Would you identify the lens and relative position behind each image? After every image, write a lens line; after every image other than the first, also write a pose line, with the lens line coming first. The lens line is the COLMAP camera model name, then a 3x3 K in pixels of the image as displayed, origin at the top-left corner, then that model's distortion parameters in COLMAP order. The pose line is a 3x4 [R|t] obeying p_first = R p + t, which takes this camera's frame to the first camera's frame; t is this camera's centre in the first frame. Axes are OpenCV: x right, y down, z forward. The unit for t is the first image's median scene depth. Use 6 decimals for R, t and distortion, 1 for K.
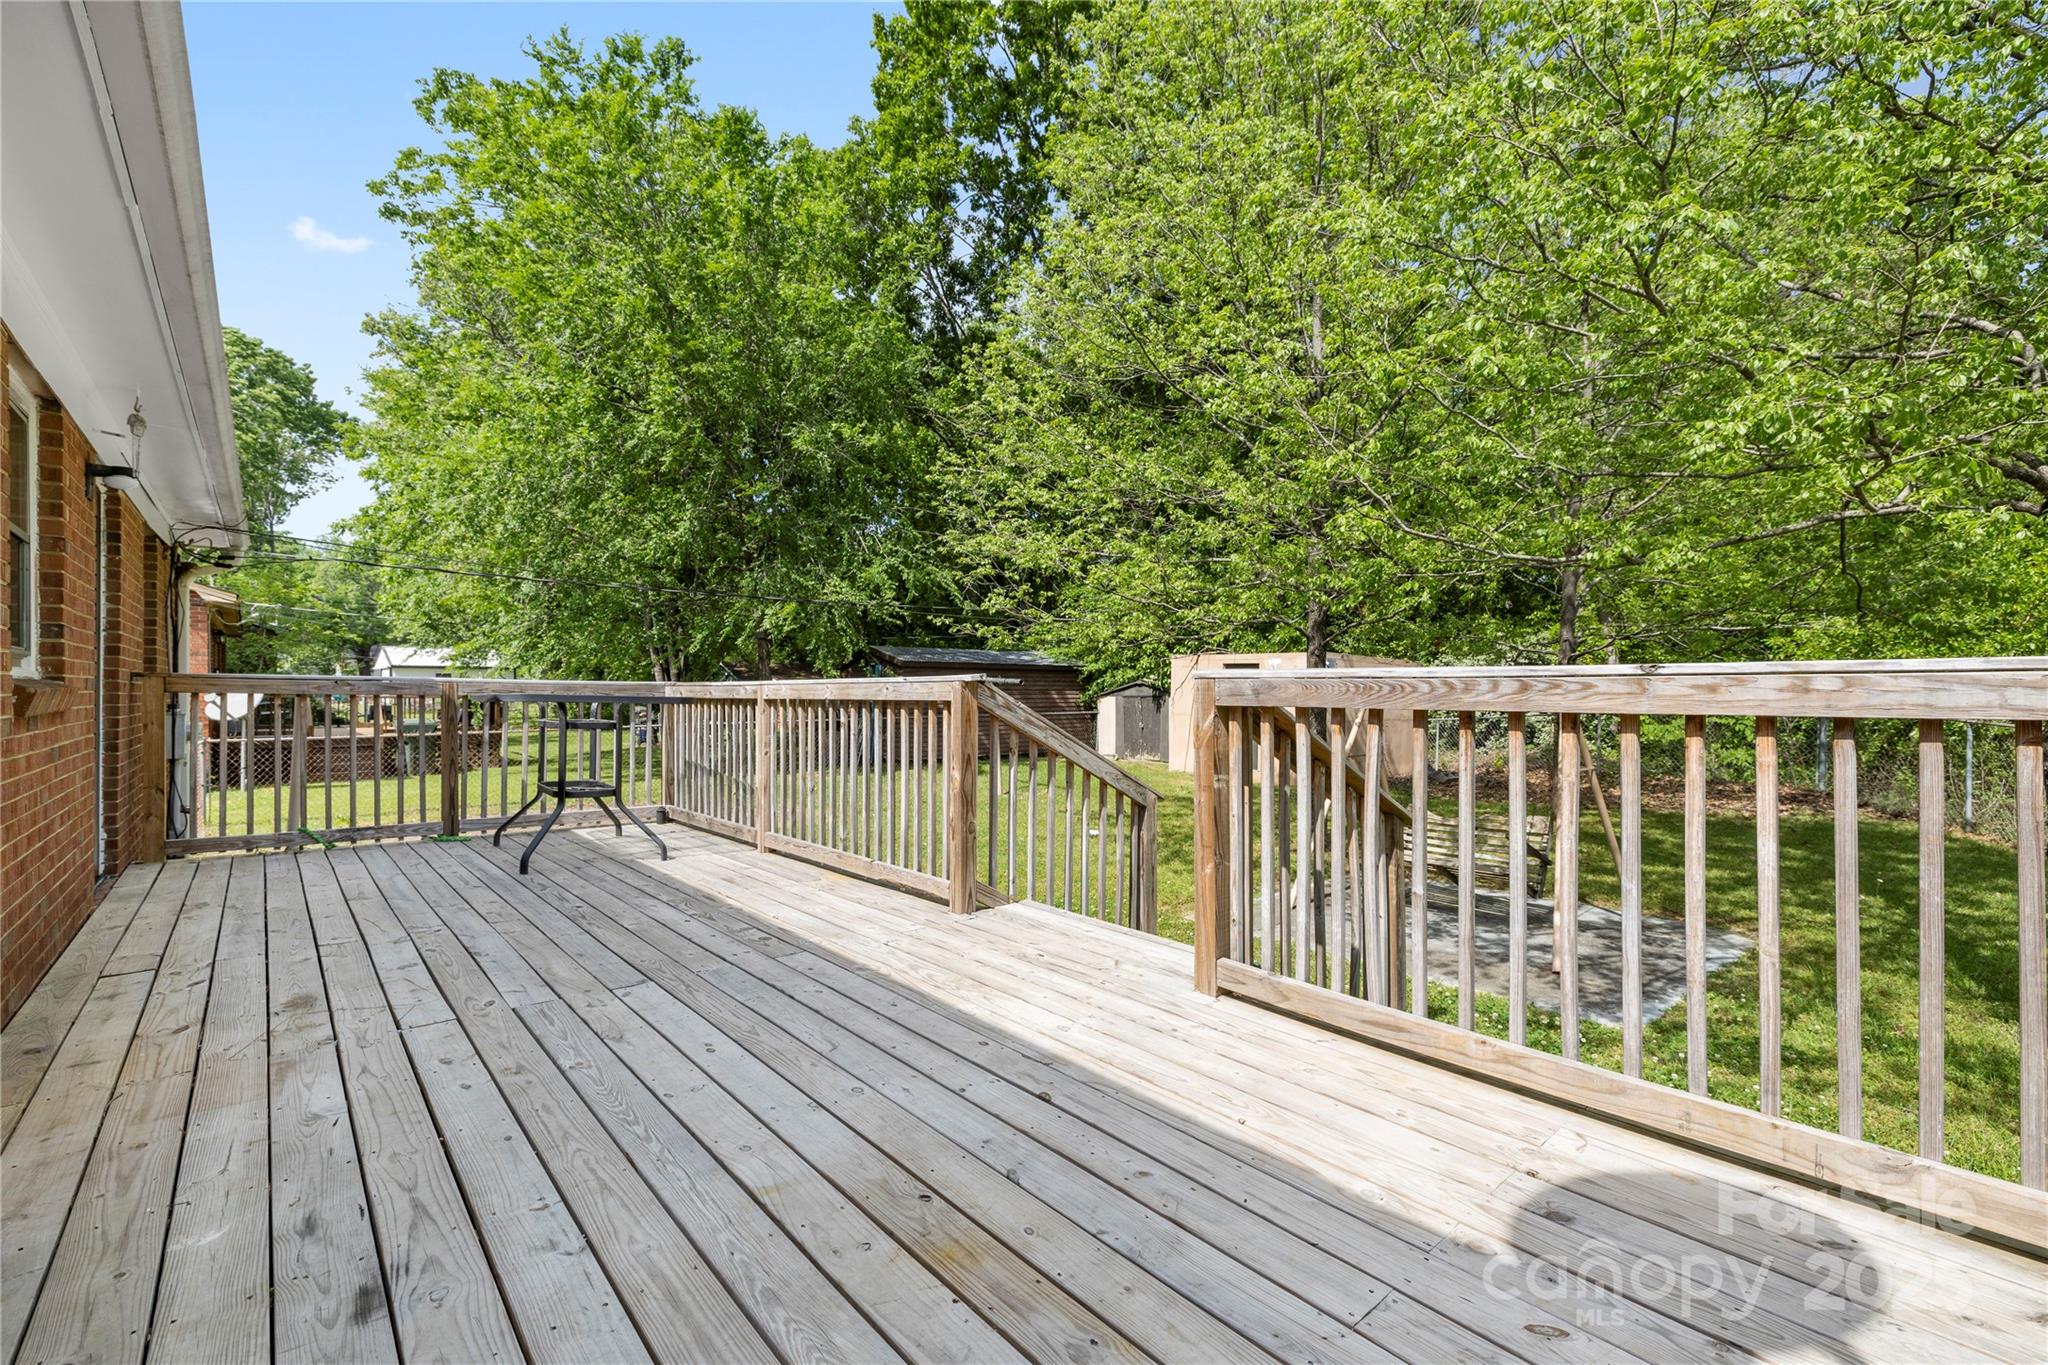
lens RADIAL K [[882.8, 0, 1023.8], [0, 882.8, 680.0], [0, 0, 1]] dist [-0.001409, 0.000337]
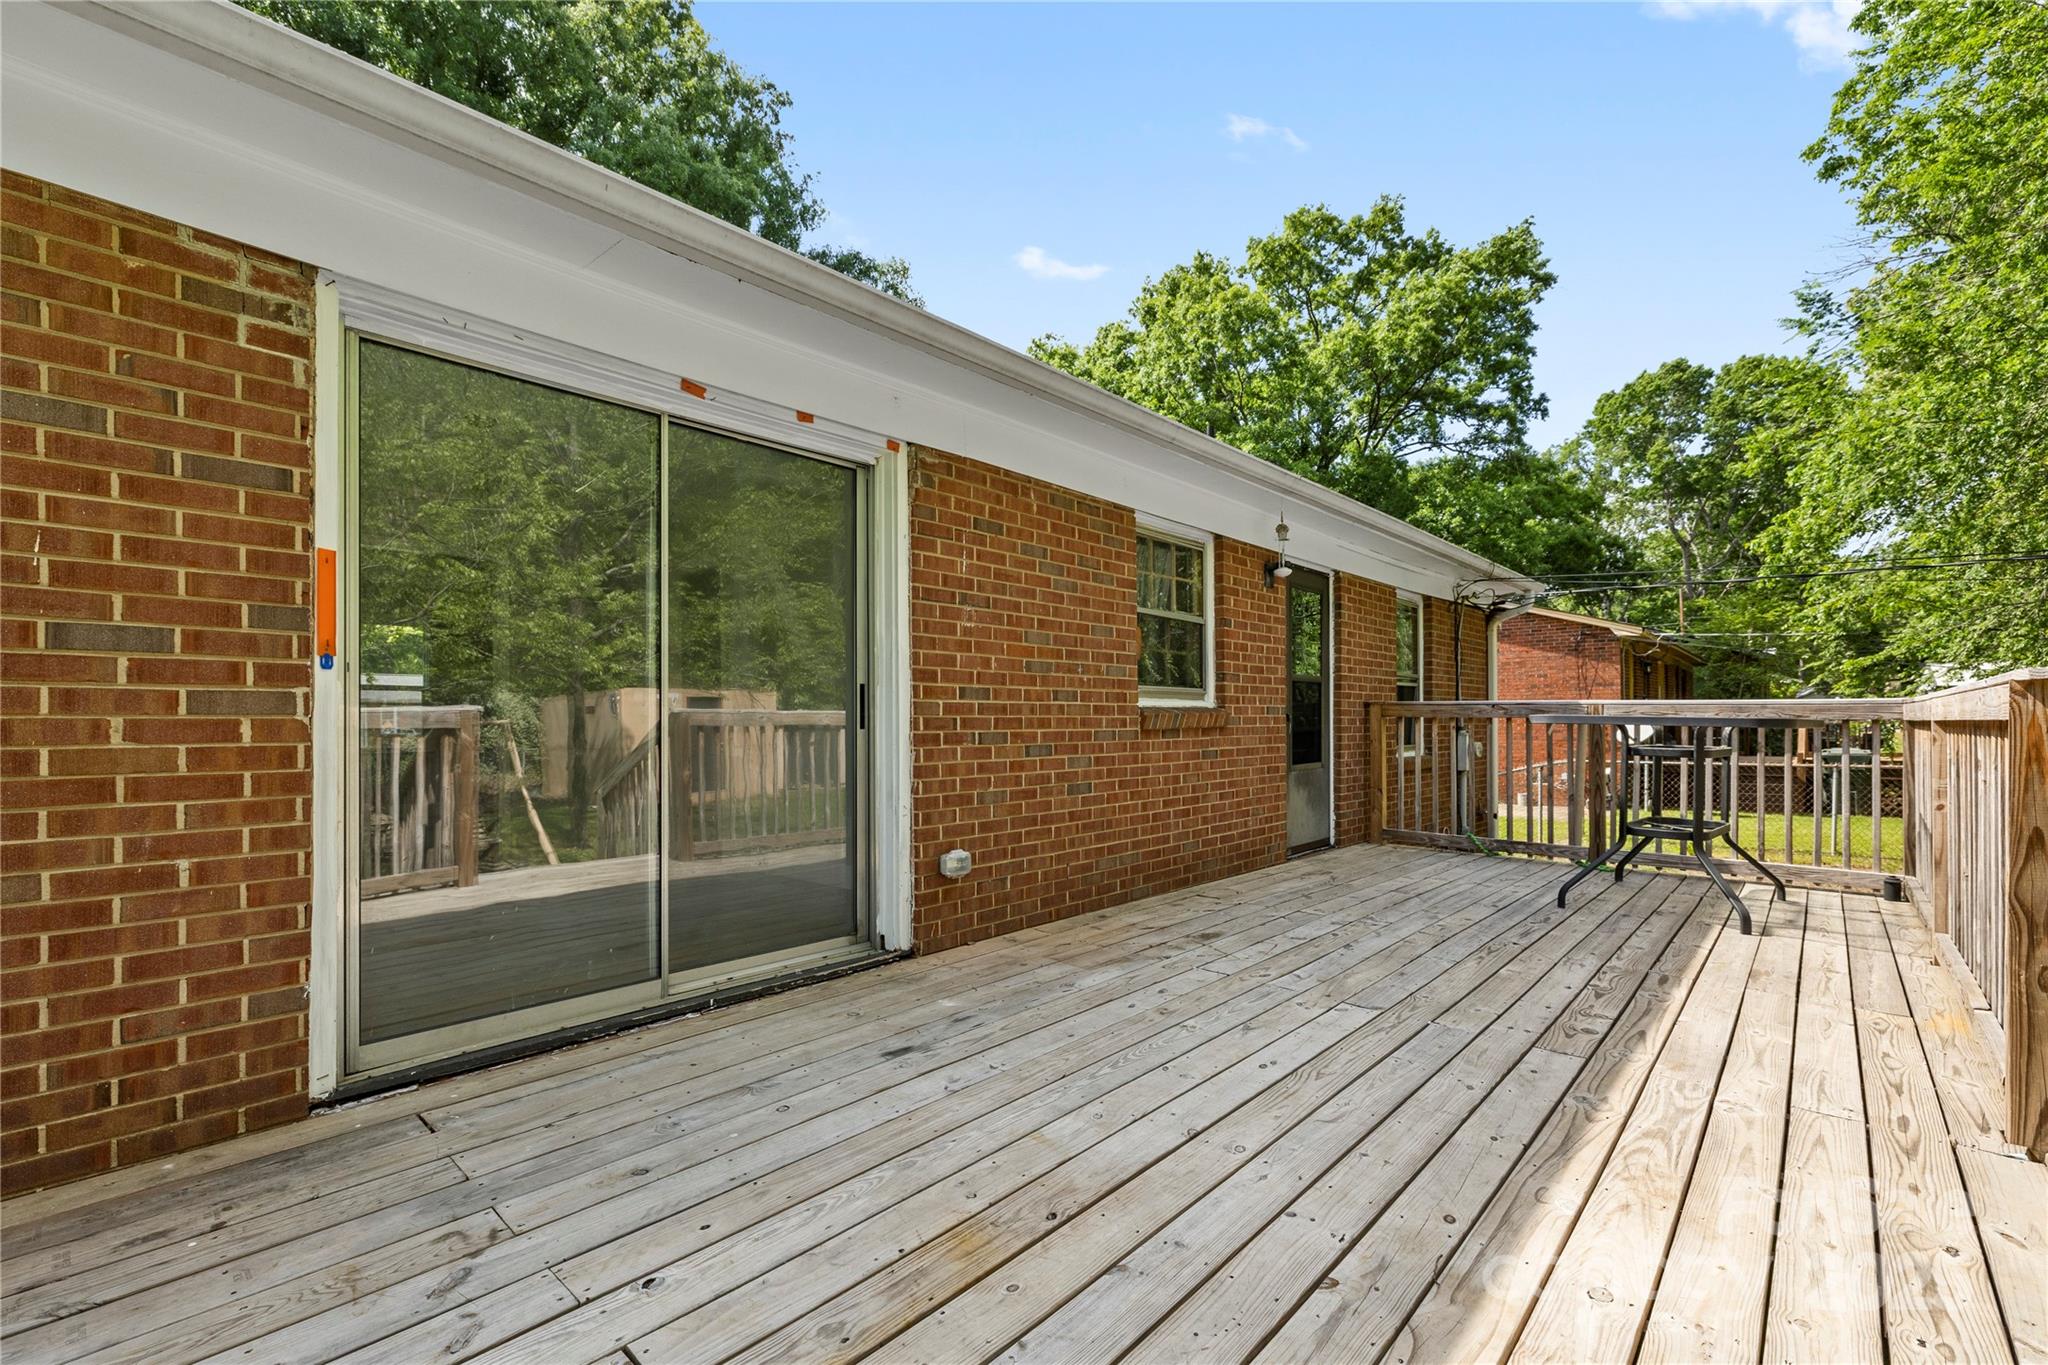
lens RADIAL K [[882.8, 0, 979.2], [0, 882.8, 717.2], [0, 0, 1]] dist [-0.001409, 0.000337]
pose [[0.083825, -0.005811, -0.996464, 0.537452], [0.015895, 0.999864, -0.004494, 0.021155], [0.996354, -0.015462, 0.083906, 0.526045]]
